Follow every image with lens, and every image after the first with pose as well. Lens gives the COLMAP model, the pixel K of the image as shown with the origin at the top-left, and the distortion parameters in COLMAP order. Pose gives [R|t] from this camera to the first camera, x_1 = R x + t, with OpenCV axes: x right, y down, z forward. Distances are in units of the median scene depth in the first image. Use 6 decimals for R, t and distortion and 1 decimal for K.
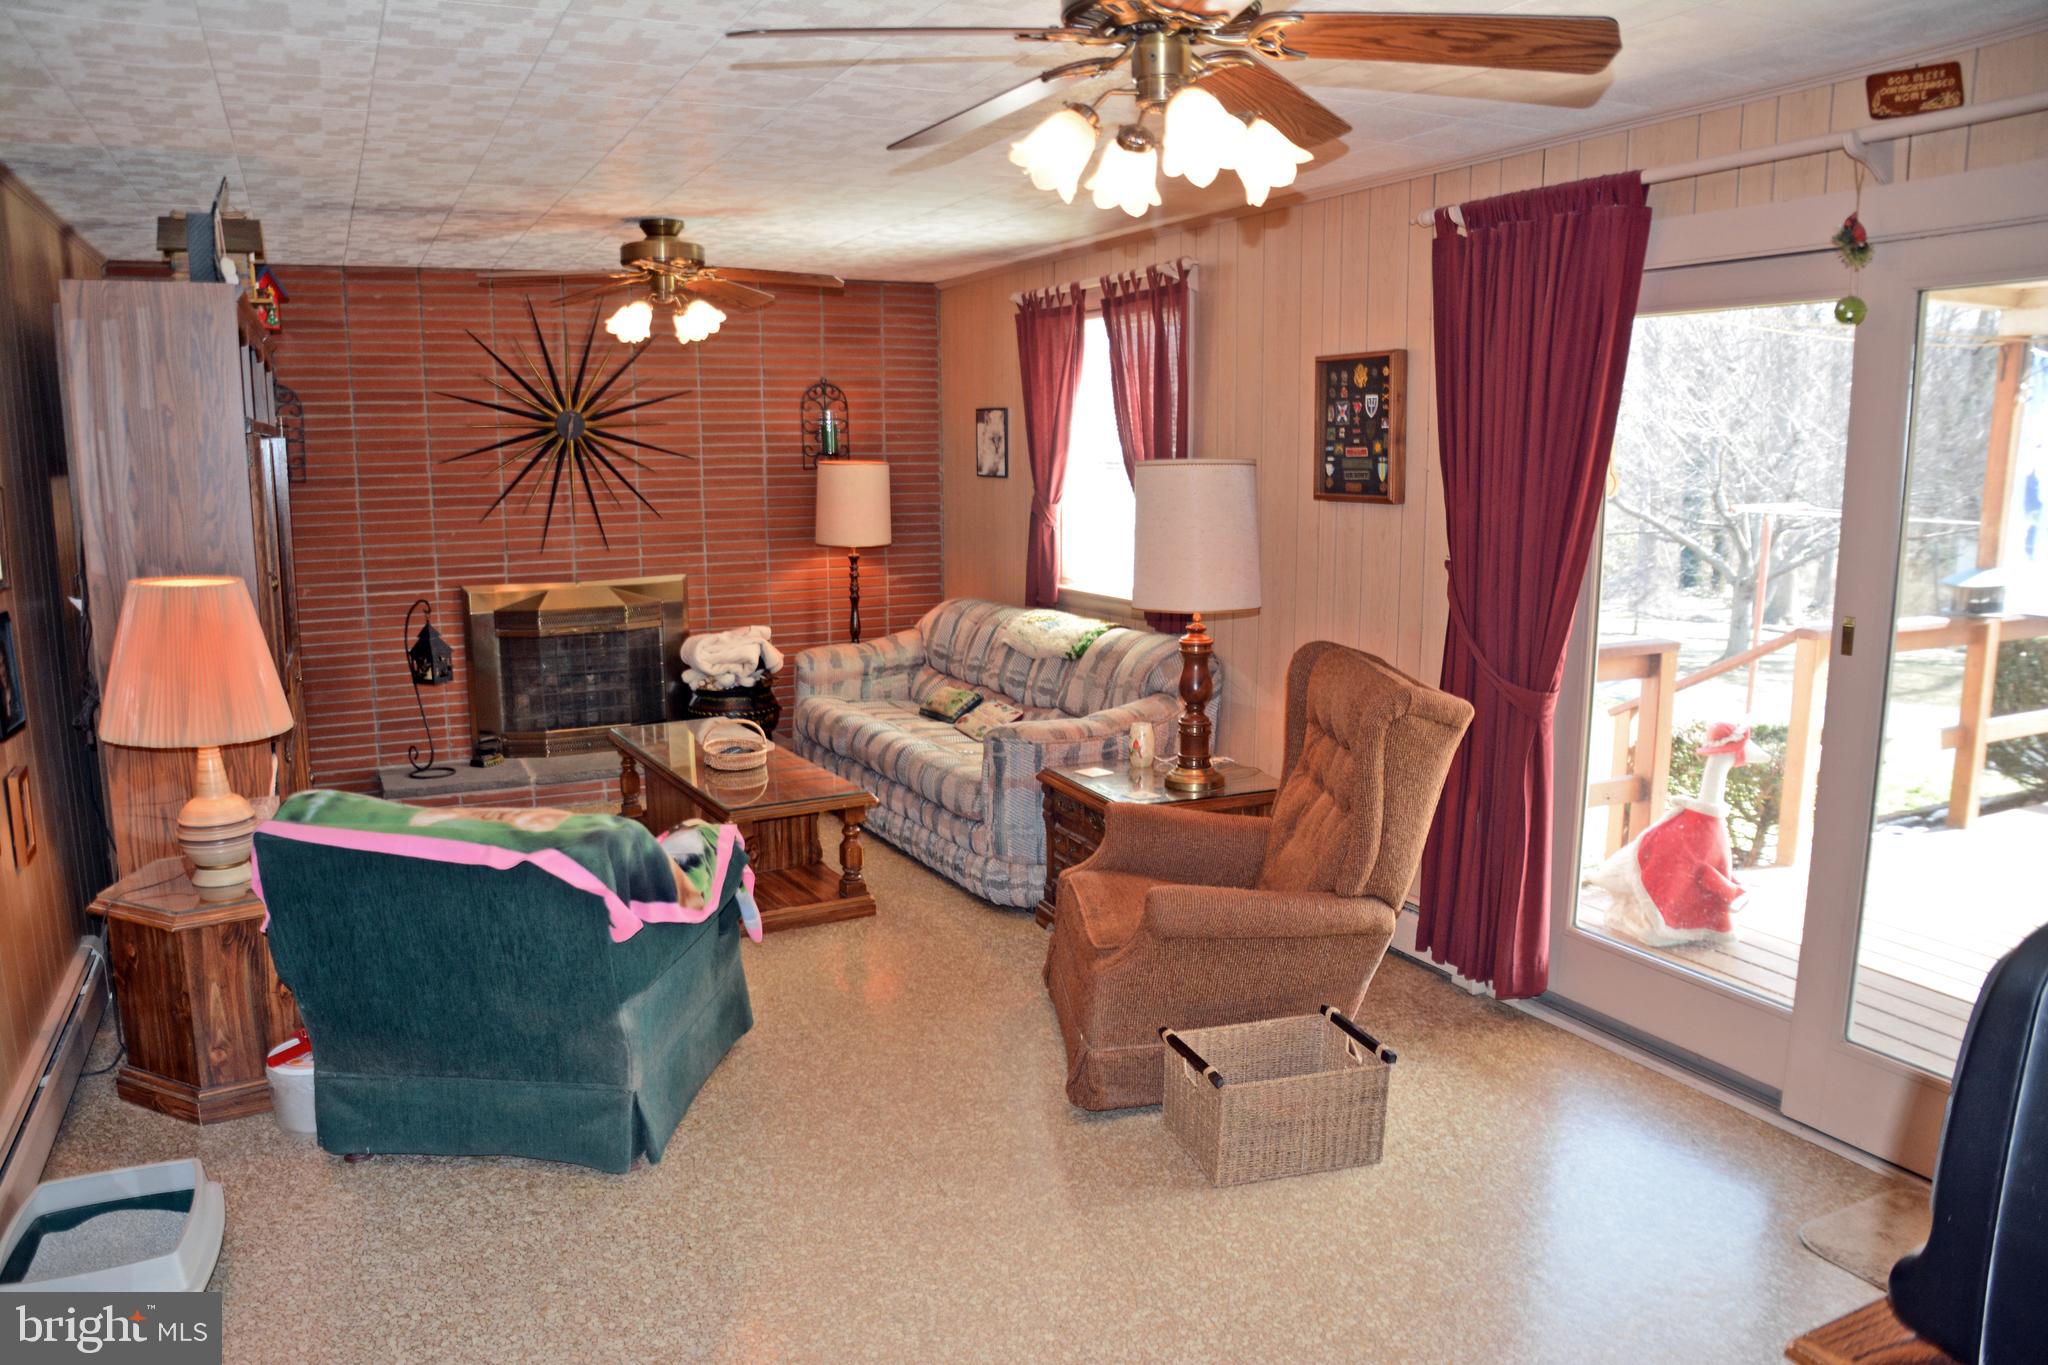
lens RADIAL K [[1436.4, 0, 1004.8], [0, 1436.4, 702.1], [0, 0, 1]] dist [-0.137657, 0.080530]
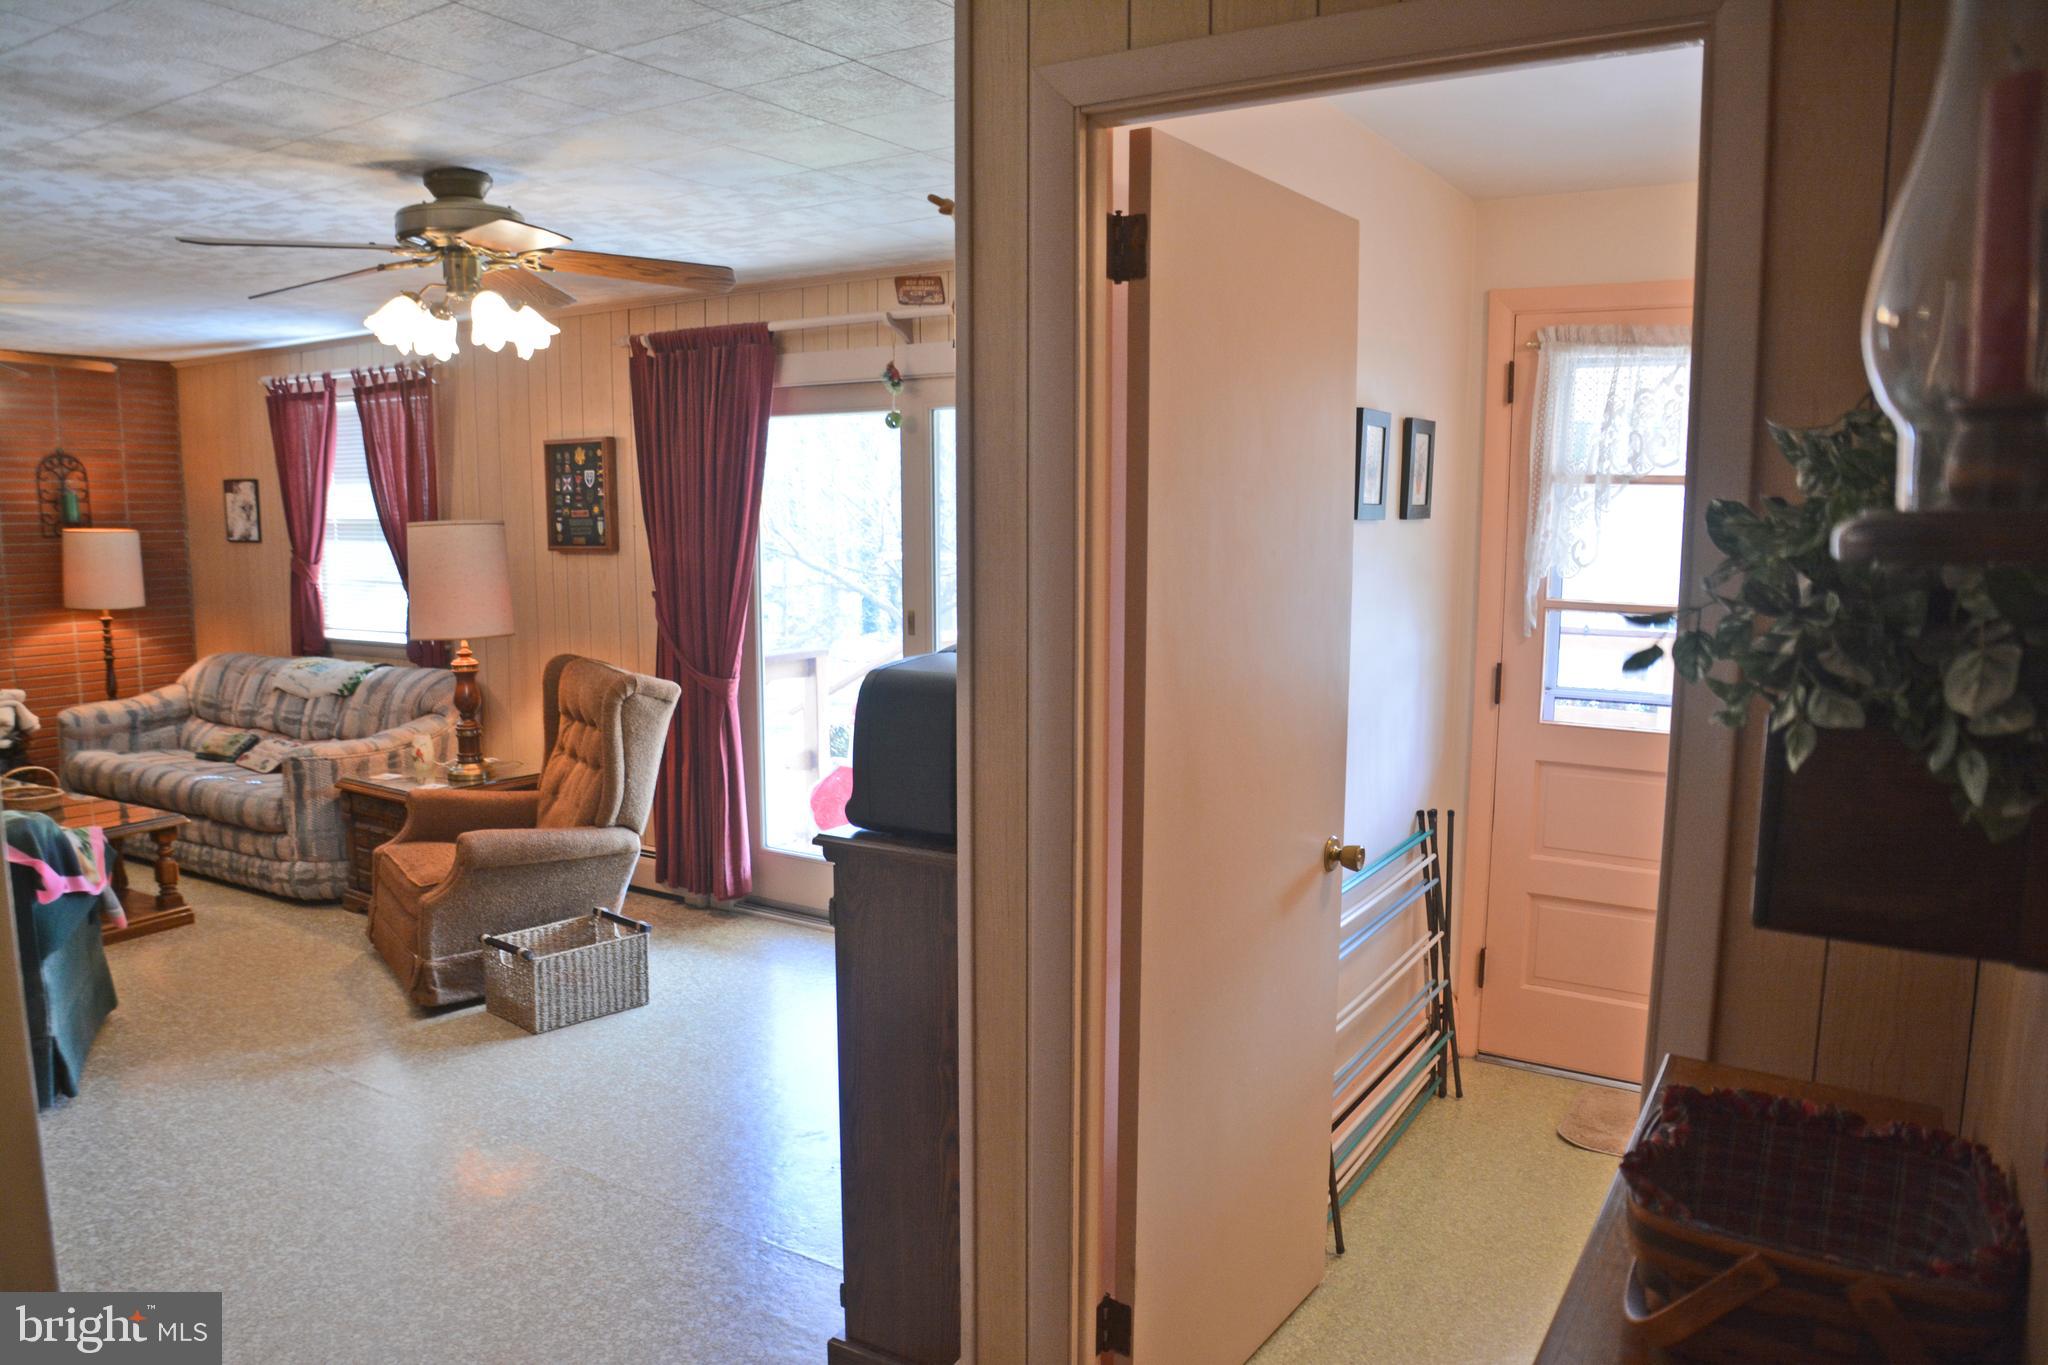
lens RADIAL K [[1446.5, 0, 1010.9], [0, 1446.5, 724.8], [0, 0, 1]] dist [-0.134113, 0.082409]
pose [[0.853263, -0.071563, 0.516547, -0.098414], [0.086970, 0.996195, -0.005648, 0.055607], [-0.514177, 0.049744, 0.856240, -0.298868]]
